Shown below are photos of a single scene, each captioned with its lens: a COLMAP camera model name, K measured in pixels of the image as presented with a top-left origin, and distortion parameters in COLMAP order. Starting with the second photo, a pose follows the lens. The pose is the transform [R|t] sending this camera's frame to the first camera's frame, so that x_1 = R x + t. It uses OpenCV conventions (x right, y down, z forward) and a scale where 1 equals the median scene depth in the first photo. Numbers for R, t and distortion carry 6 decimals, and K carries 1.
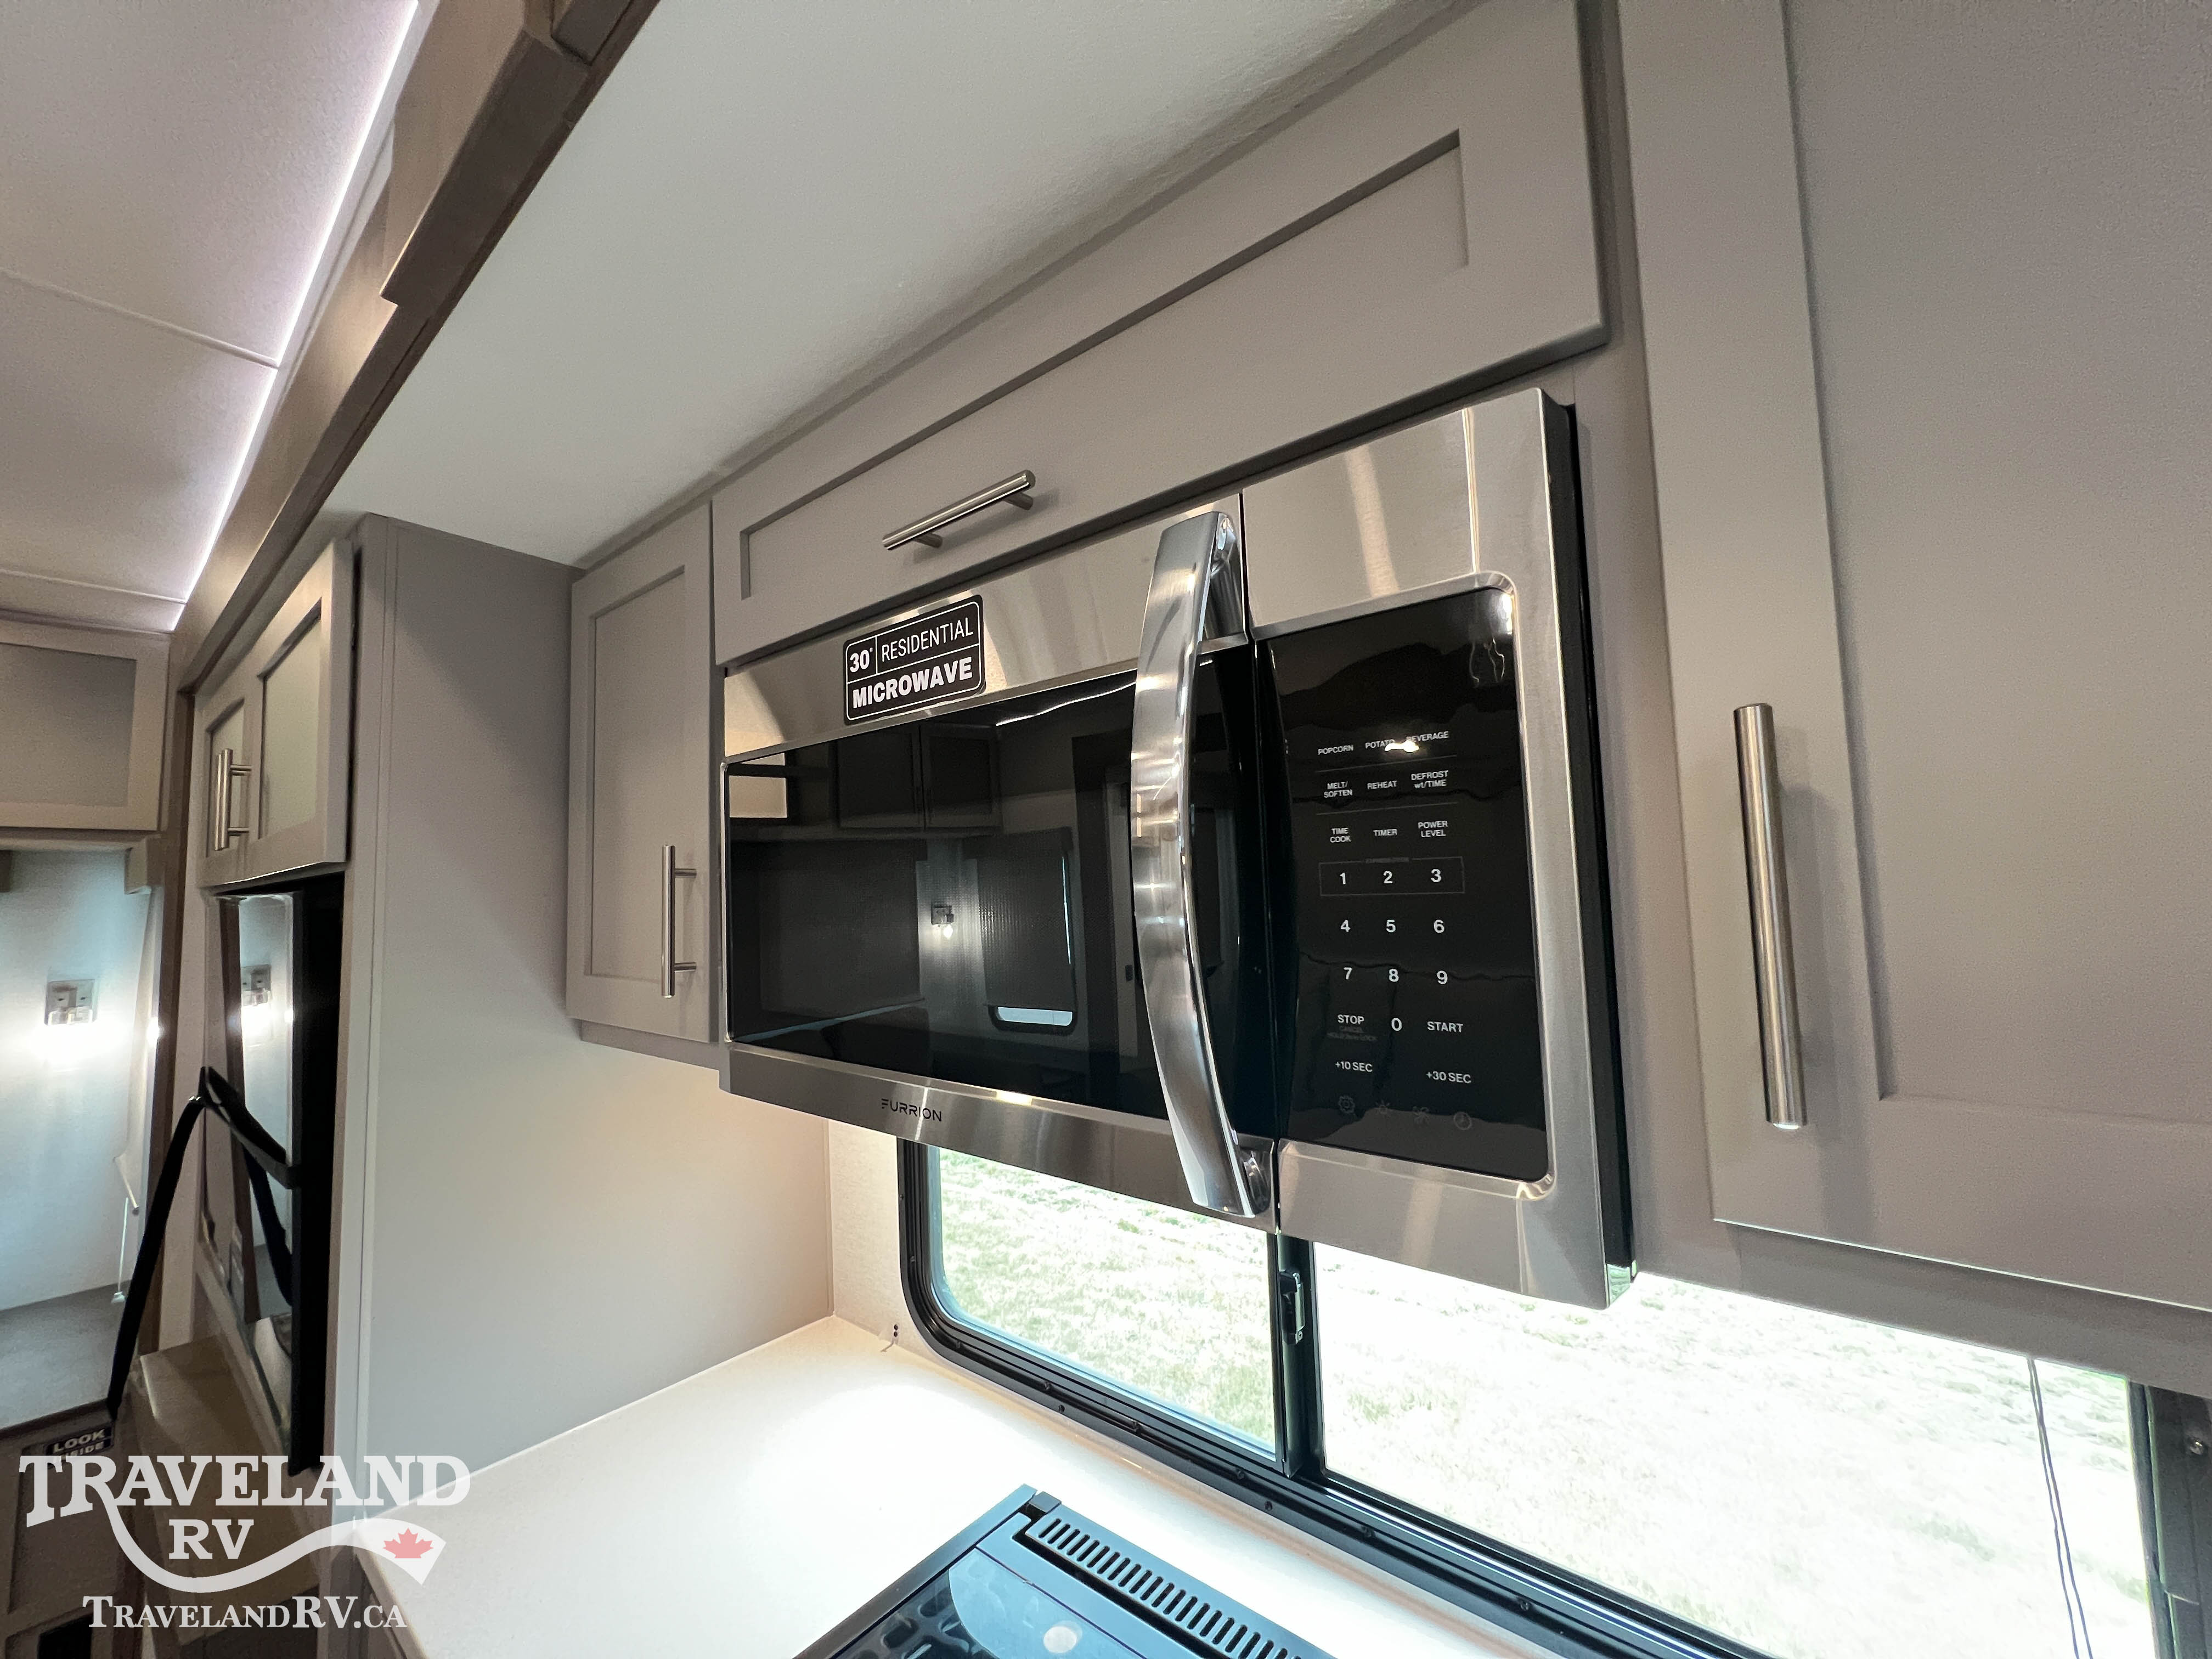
lens RADIAL K [[878.9, 0, 1101.9], [0, 878.9, 826.6], [0, 0, 1]] dist [-0.000436, 0.000144]
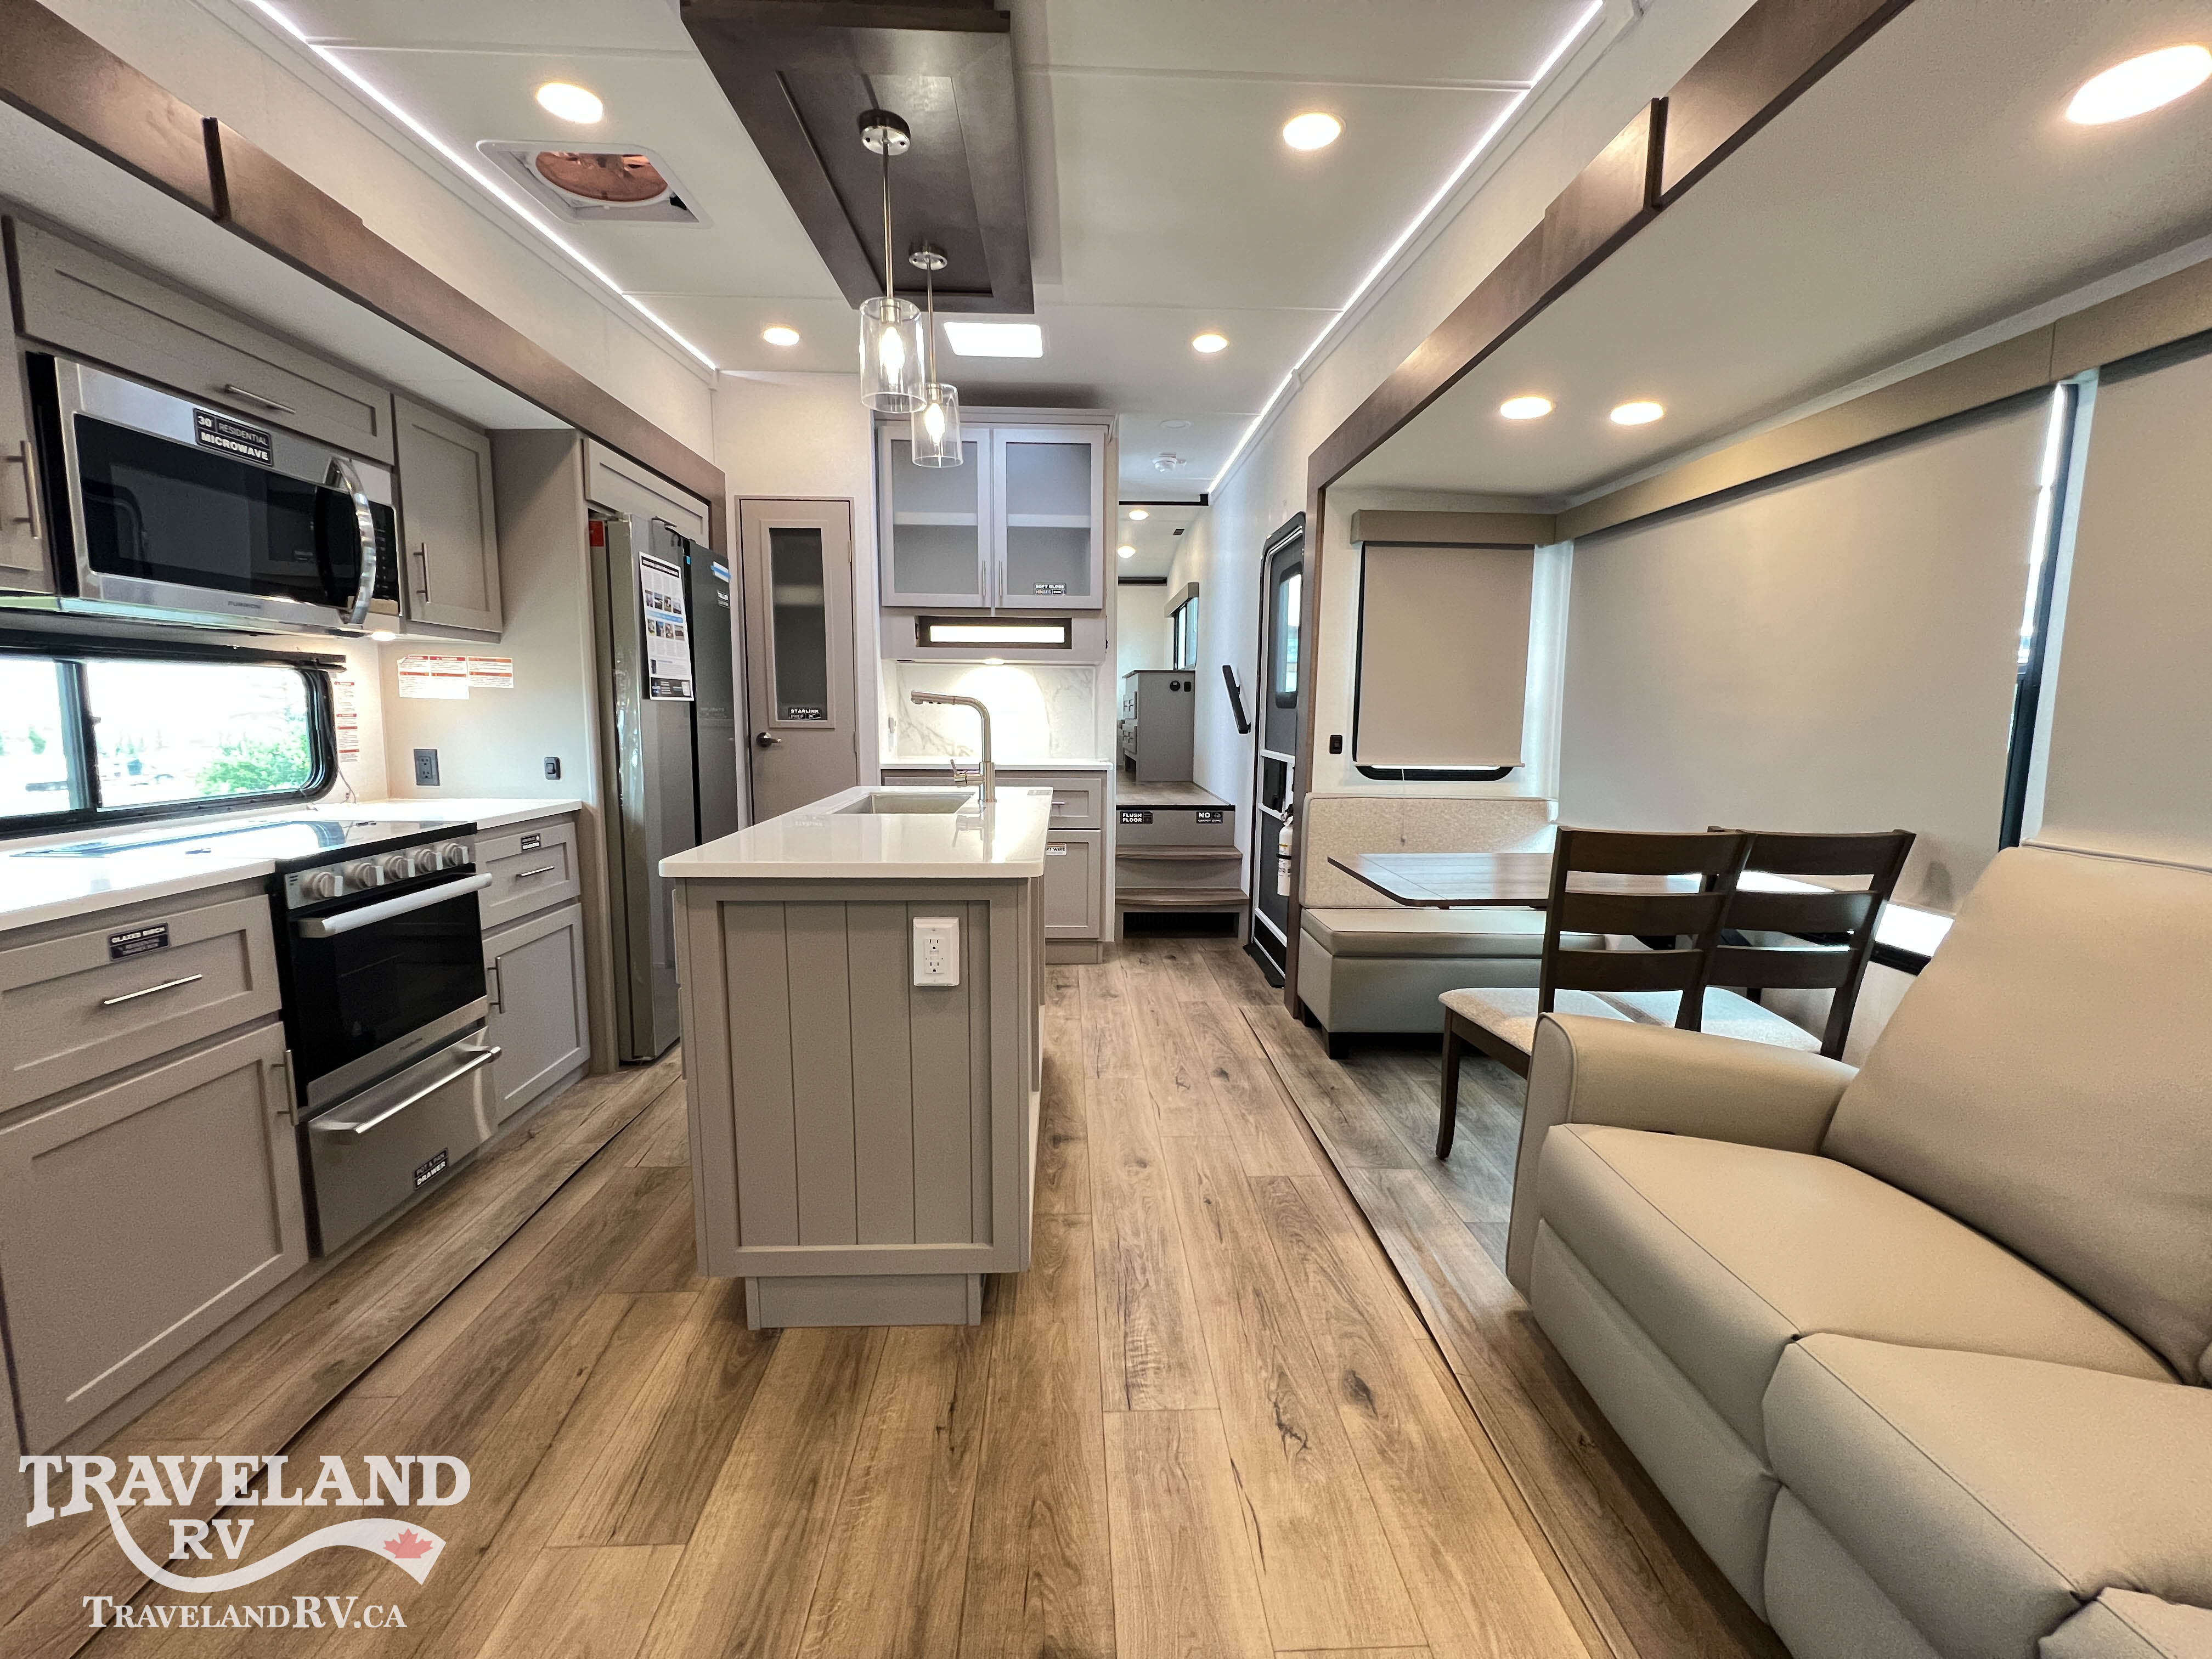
lens RADIAL K [[881.6, 0, 1102.4], [0, 881.6, 826.4], [0, 0, 1]] dist [-0.001771, 0.000520]
pose [[-0.664760, -0.079103, 0.742858, -3.997216], [-0.050331, 0.996861, 0.061110, 0.685388], [-0.745360, 0.003235, -0.666654, 0.806938]]
